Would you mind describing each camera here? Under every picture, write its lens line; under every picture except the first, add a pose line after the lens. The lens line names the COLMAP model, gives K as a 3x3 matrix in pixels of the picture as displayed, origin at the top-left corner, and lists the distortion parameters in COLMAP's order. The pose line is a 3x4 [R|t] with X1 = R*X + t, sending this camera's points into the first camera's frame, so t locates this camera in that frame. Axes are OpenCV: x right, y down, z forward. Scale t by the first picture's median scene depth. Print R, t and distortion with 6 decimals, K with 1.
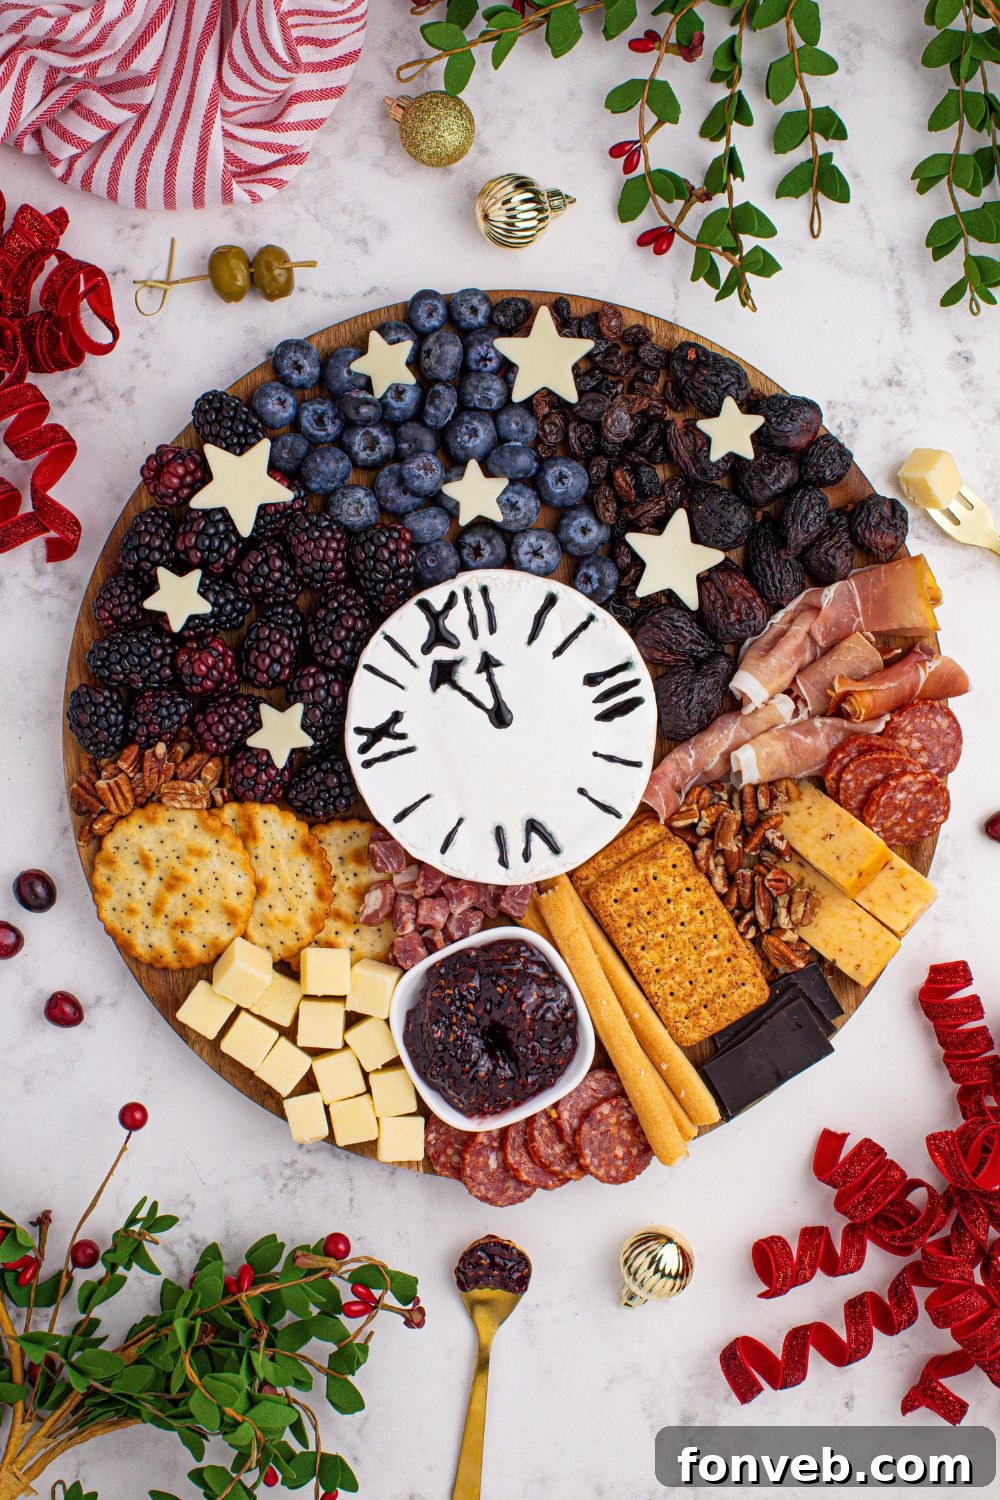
lens RADIAL K [[2231.8, 0, 500.9], [0, 2231.8, 747.5], [0, 0, 1]] dist [-0.200229, 0.135456]
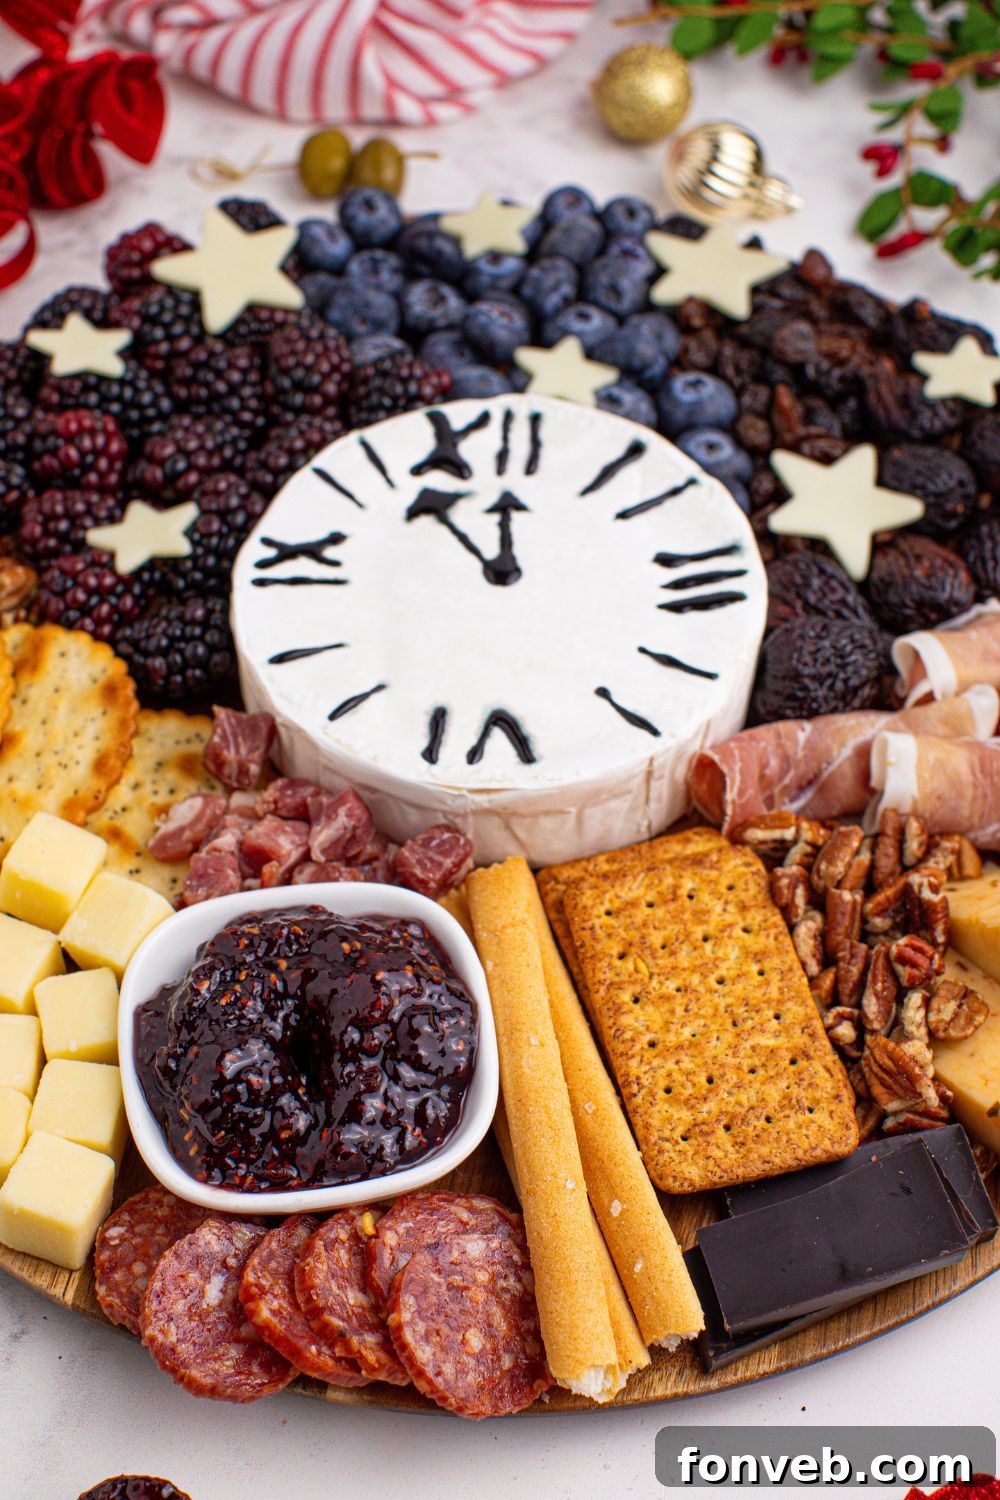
lens RADIAL K [[2306.7, 0, 502.4], [0, 2306.7, 750.2], [0, 0, 1]] dist [-0.250892, 0.271606]
pose [[0.957285, 0.225135, -0.181437, 0.118815], [-0.288842, 0.715823, -0.635741, 0.399507], [-0.013251, 0.660992, 0.750276, 0.567214]]
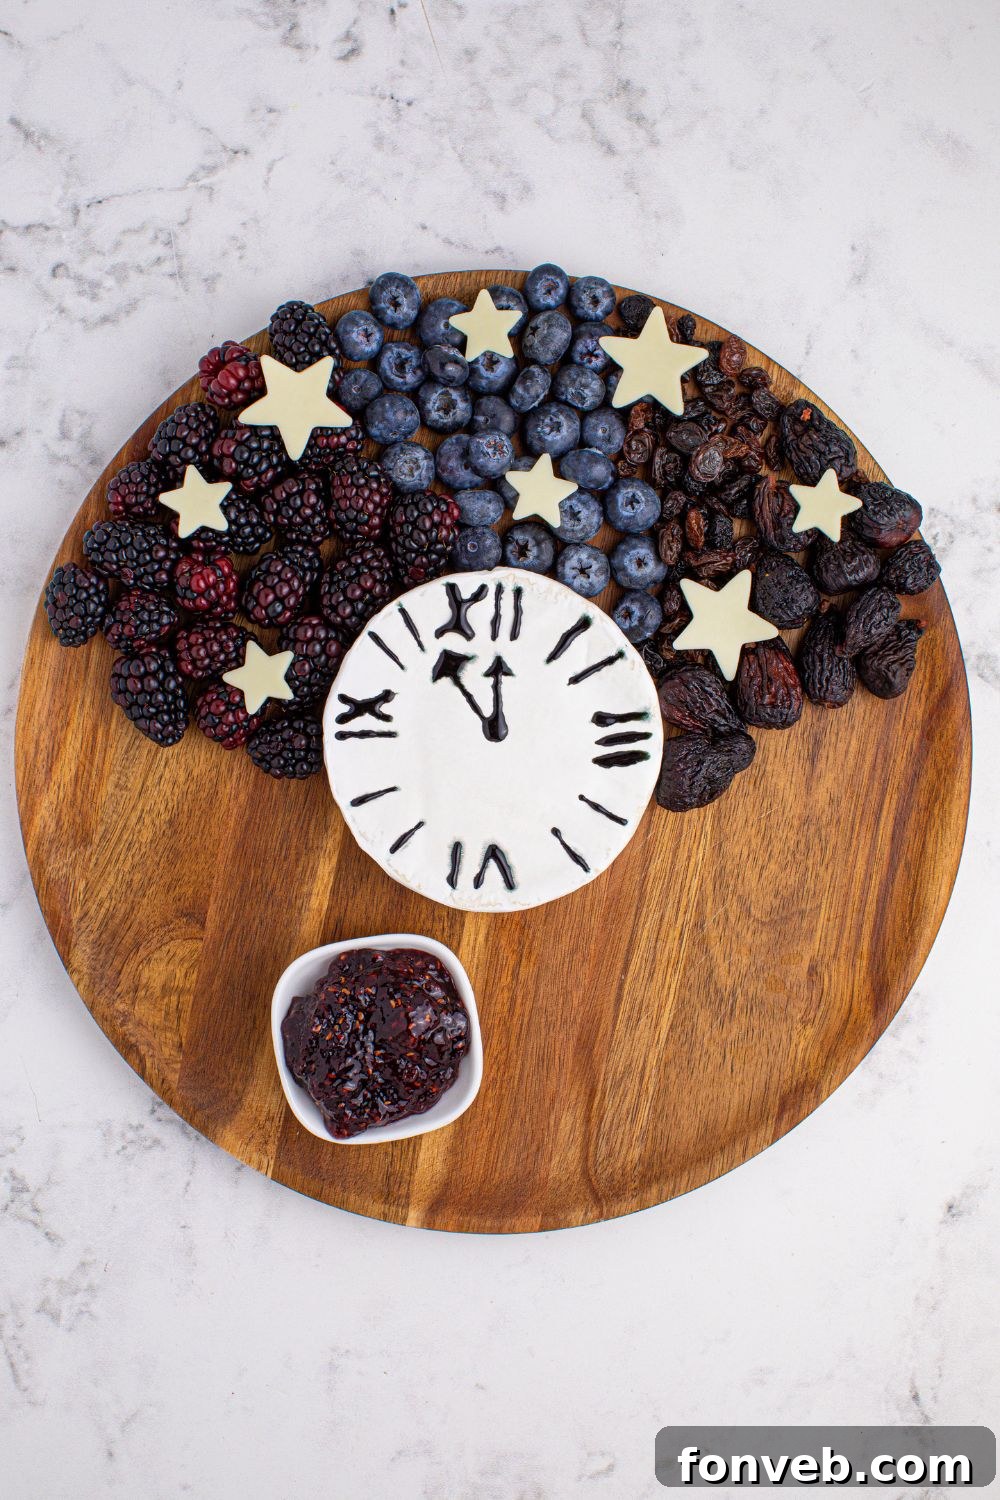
lens RADIAL K [[2231.8, 0, 500.9], [0, 2231.8, 747.5], [0, 0, 1]] dist [-0.200229, 0.135456]
pose [[0.956685, 0.291076, 0.005401, -0.000527], [-0.290930, 0.956557, -0.018915, 0.010203], [-0.010672, 0.016524, 0.999807, 0.078116]]
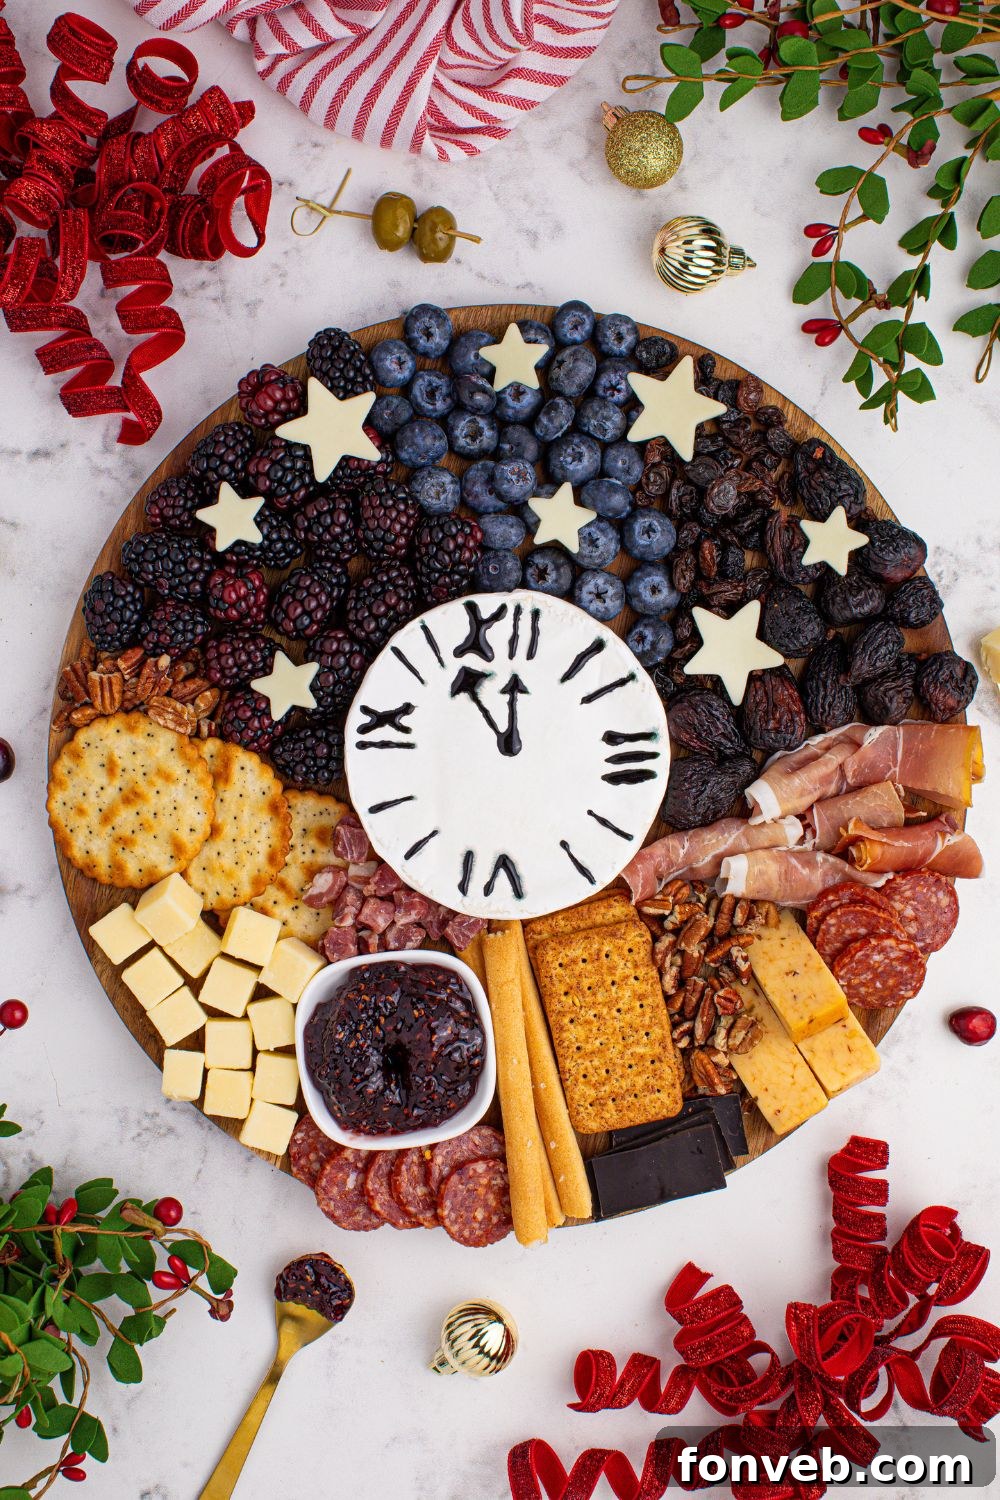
lens RADIAL K [[2231.8, 0, 500.9], [0, 2231.8, 747.5], [0, 0, 1]] dist [-0.200229, 0.135456]
pose [[0.946009, 0.323932, -0.011571, 0.007967], [-0.324132, 0.945624, -0.027089, 0.014717], [0.002167, 0.029377, 0.999566, 0.039367]]
